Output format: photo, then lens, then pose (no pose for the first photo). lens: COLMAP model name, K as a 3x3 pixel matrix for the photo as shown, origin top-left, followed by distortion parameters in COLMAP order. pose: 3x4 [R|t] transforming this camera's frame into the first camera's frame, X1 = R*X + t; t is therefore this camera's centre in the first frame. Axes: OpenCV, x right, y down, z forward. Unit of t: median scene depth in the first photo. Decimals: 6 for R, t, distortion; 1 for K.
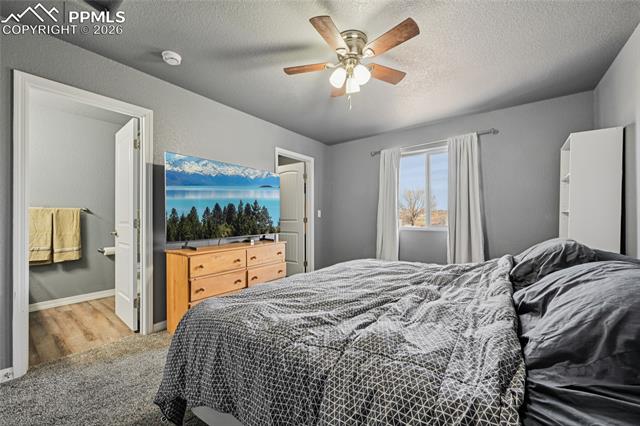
lens RADIAL K [[251.2, 0, 319.8], [0, 251.2, 217.2], [0, 0, 1]] dist [-0.001179, -0.000011]
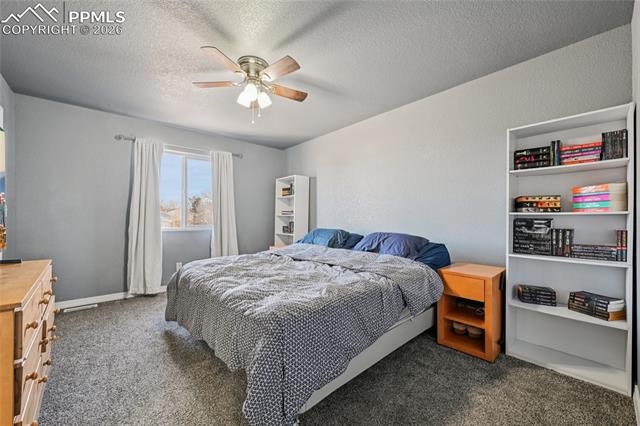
lens RADIAL K [[251.2, 0, 319.8], [0, 251.2, 217.2], [0, 0, 1]] dist [-0.001179, -0.000011]
pose [[0.205571, 0.005796, 0.978625, -0.540275], [-0.005388, 0.999974, -0.004790, -0.000562], [-0.978627, -0.004288, 0.205596, 0.267395]]
